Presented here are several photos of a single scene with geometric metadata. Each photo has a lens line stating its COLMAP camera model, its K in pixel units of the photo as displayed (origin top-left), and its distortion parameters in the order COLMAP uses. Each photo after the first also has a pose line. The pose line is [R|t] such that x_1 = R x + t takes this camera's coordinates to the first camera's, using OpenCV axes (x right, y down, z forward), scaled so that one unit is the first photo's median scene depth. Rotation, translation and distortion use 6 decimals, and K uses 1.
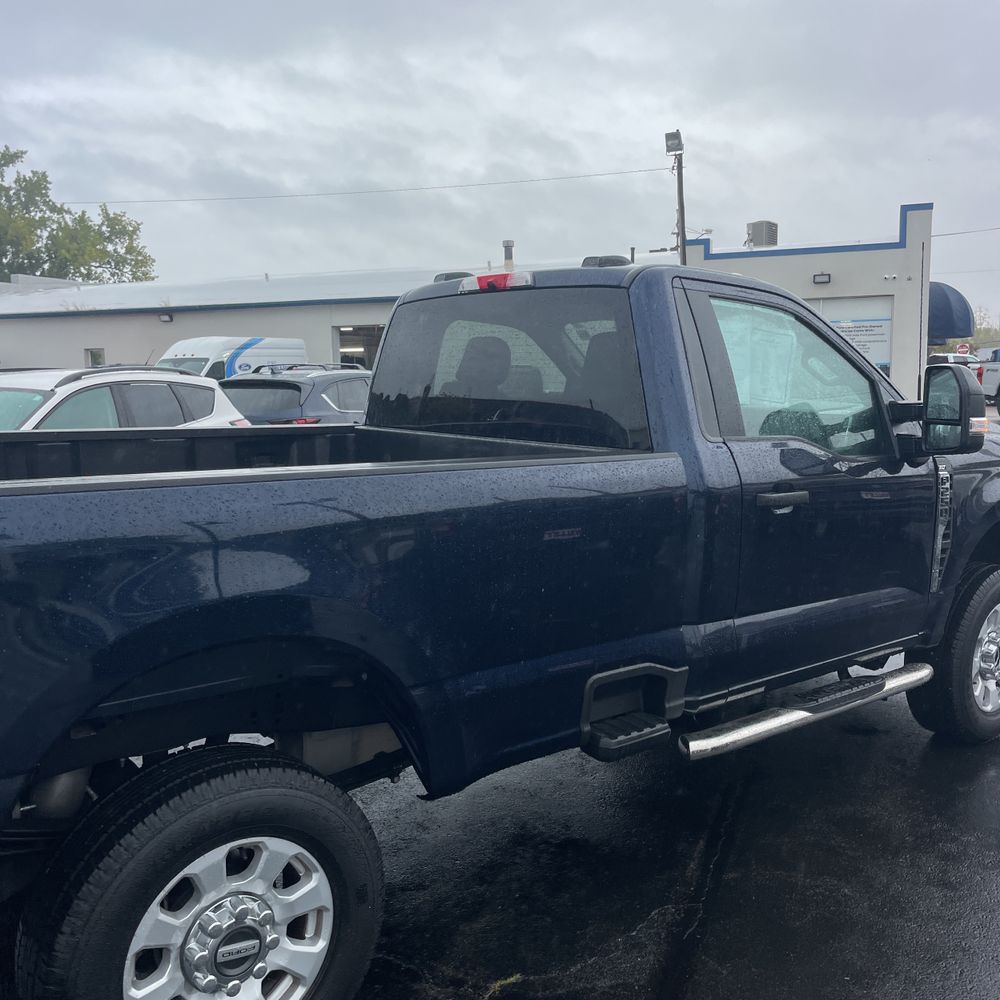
lens RADIAL K [[1020.1, 0, 515.6], [0, 1020.1, 478.1], [0, 0, 1]] dist [0.037942, 0.000000]
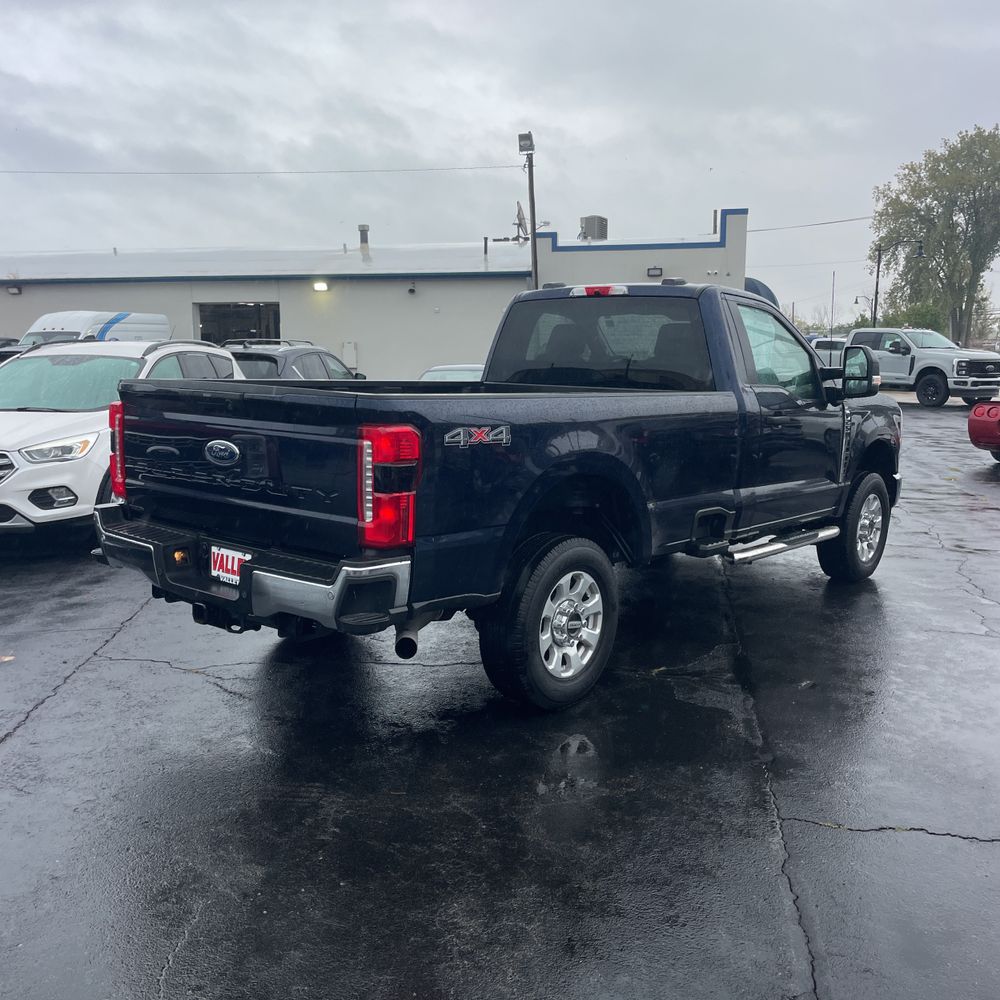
lens RADIAL K [[1020.1, 0, 509.7], [0, 1020.1, 479.0], [0, 0, 1]] dist [0.037942, 0.000000]
pose [[0.983826, -0.007596, 0.178968, -0.238183], [0.004263, 0.999810, 0.019002, 0.040074], [-0.179079, -0.017932, 0.983671, -0.306974]]
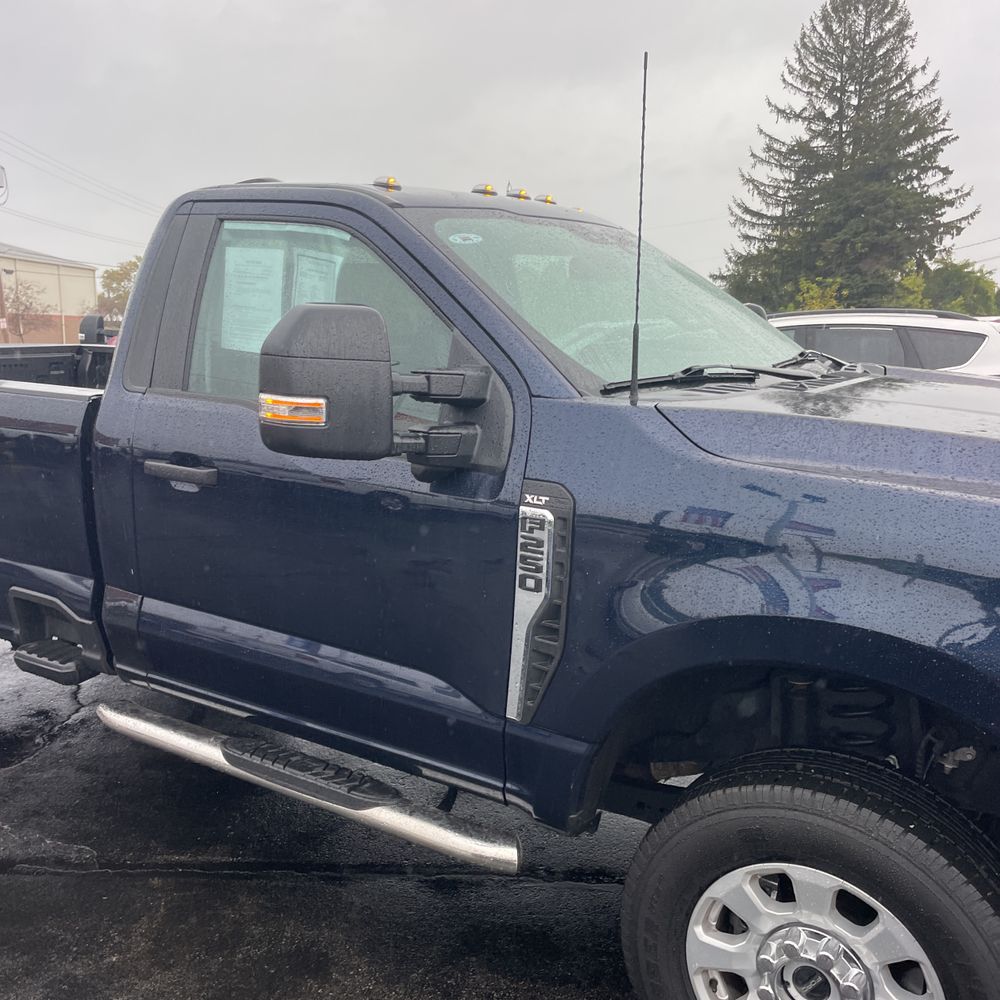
lens RADIAL K [[1020.1, 0, 492.2], [0, 1020.1, 477.2], [0, 0, 1]] dist [0.037942, 0.000000]
pose [[0.294150, 0.154649, -0.943165, 0.502851], [-0.106686, 0.985968, 0.128394, -0.048397], [0.949786, 0.062855, 0.306521, 0.456475]]
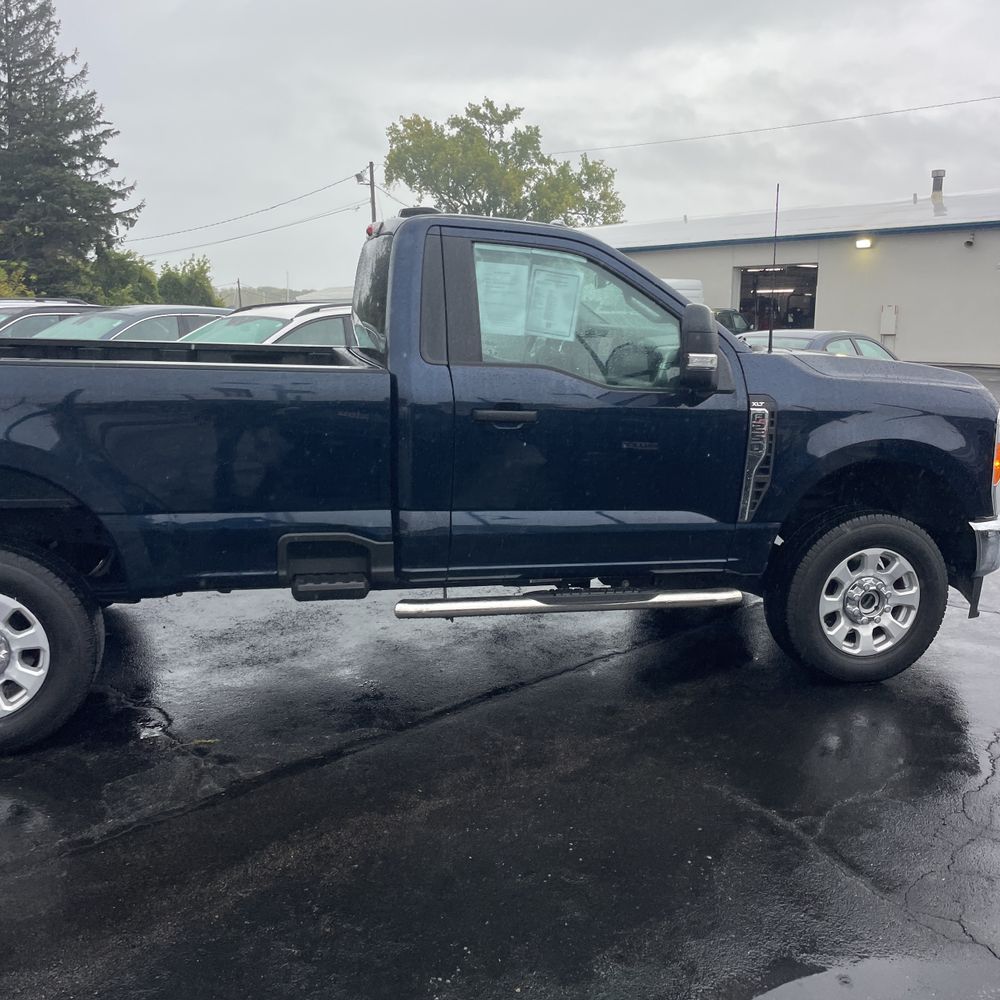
lens RADIAL K [[1020.1, 0, 513.0], [0, 1020.1, 480.1], [0, 0, 1]] dist [0.037942, 0.000000]
pose [[0.896731, 0.087650, -0.433810, 0.362823], [-0.062549, 0.995453, 0.071835, 0.004084], [0.438134, -0.037282, 0.898136, -0.023703]]
